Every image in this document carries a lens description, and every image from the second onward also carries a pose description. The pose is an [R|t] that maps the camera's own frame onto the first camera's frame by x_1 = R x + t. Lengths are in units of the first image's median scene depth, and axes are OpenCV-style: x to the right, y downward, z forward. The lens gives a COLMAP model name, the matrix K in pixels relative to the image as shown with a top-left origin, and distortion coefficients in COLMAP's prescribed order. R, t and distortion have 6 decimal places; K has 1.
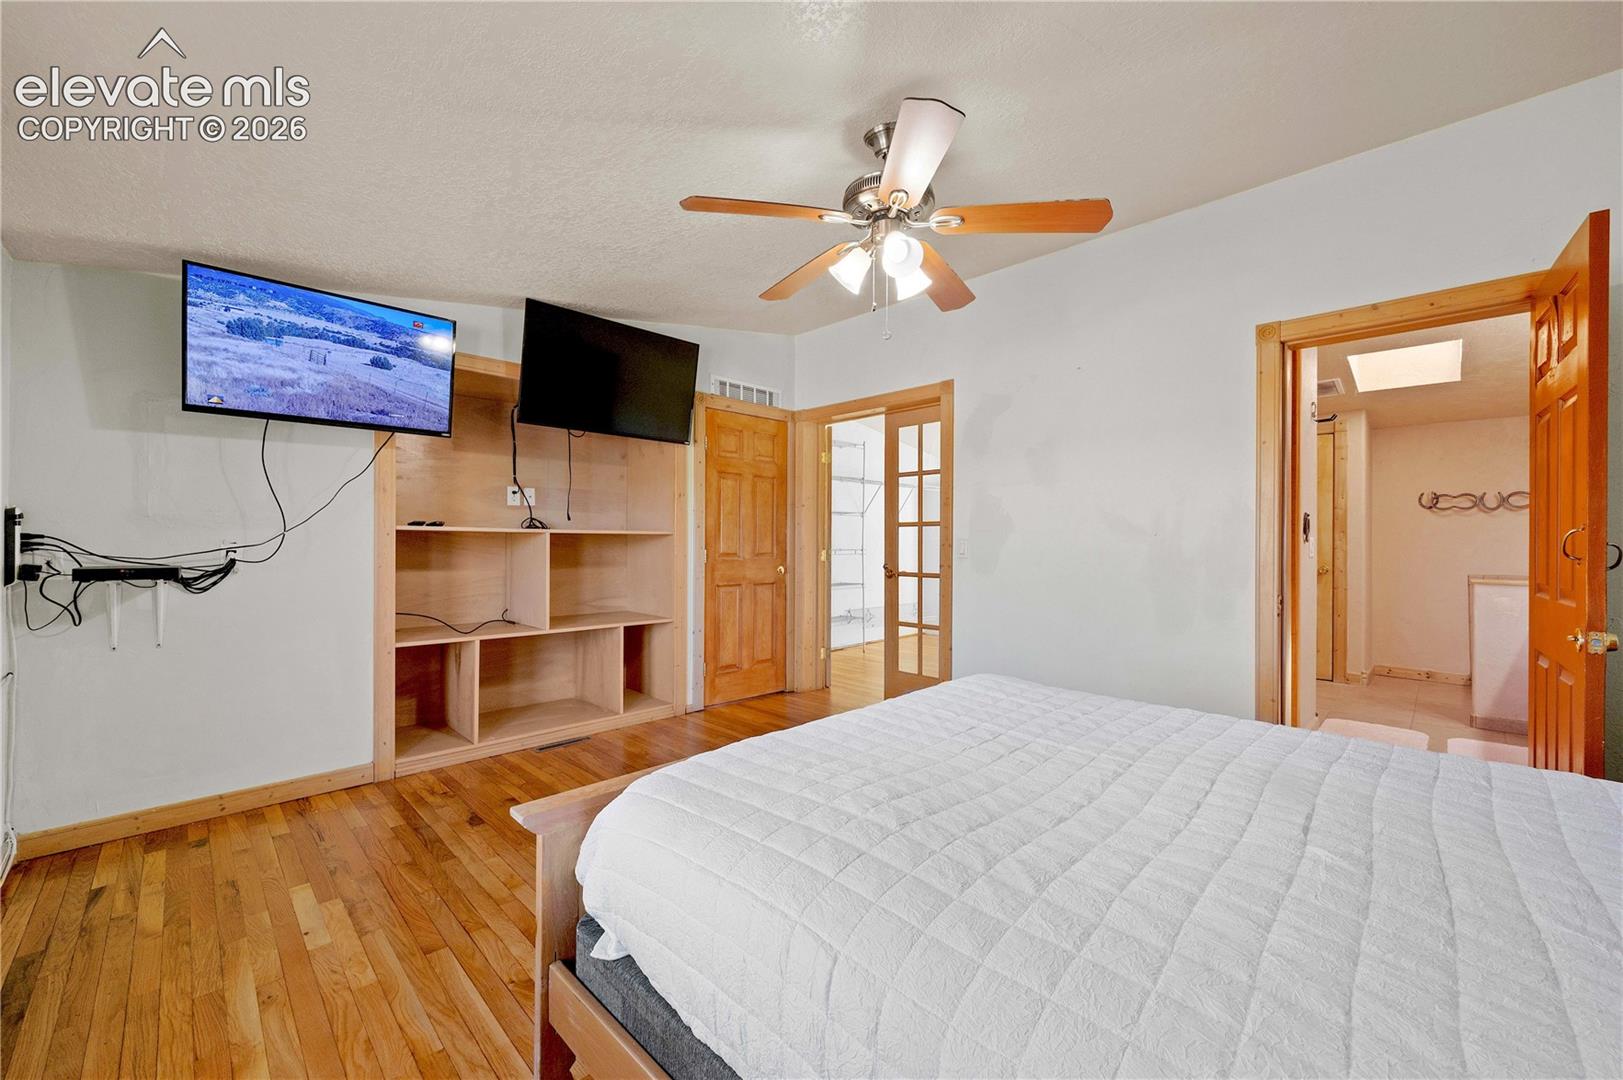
lens RADIAL K [[638.2, 0, 803.9], [0, 638.2, 540.8], [0, 0, 1]] dist [-0.002275, 0.000422]
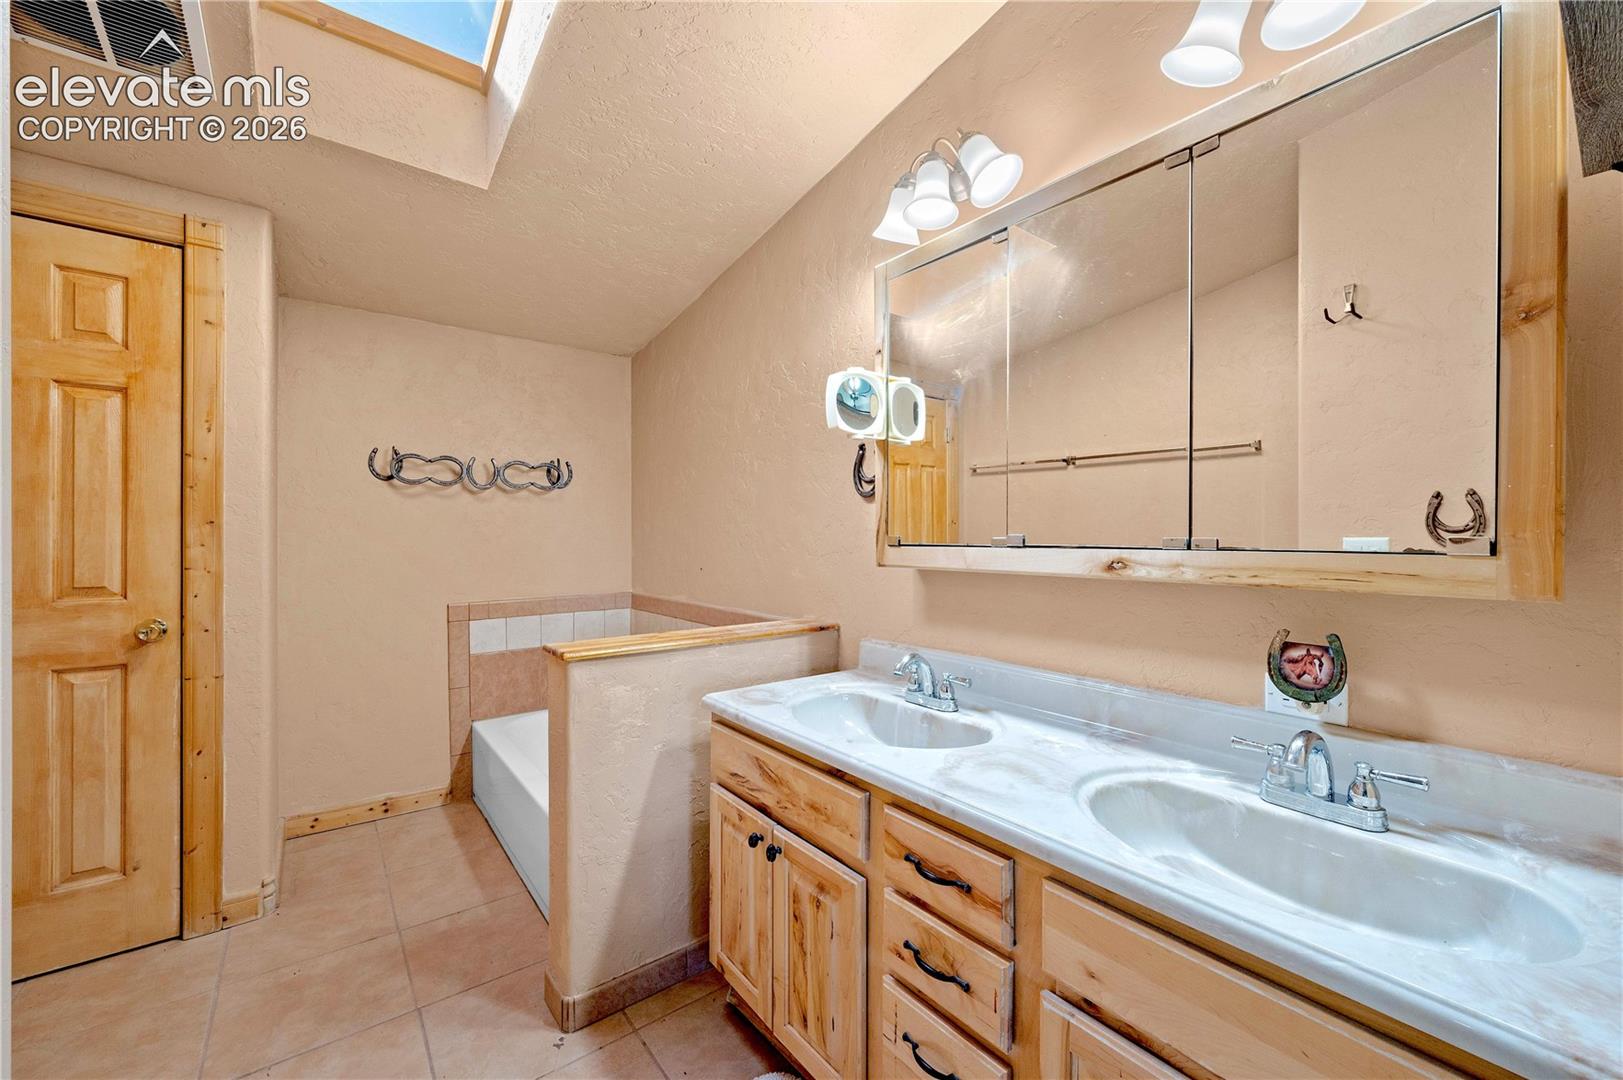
lens RADIAL K [[638.2, 0, 811.0], [0, 638.2, 543.2], [0, 0, 1]] dist [-0.002275, 0.000422]
pose [[0.109621, -0.007464, 0.993945, 0.527192], [-0.004009, 0.999960, 0.007951, -0.005621], [-0.993965, -0.004856, 0.109587, 0.625242]]
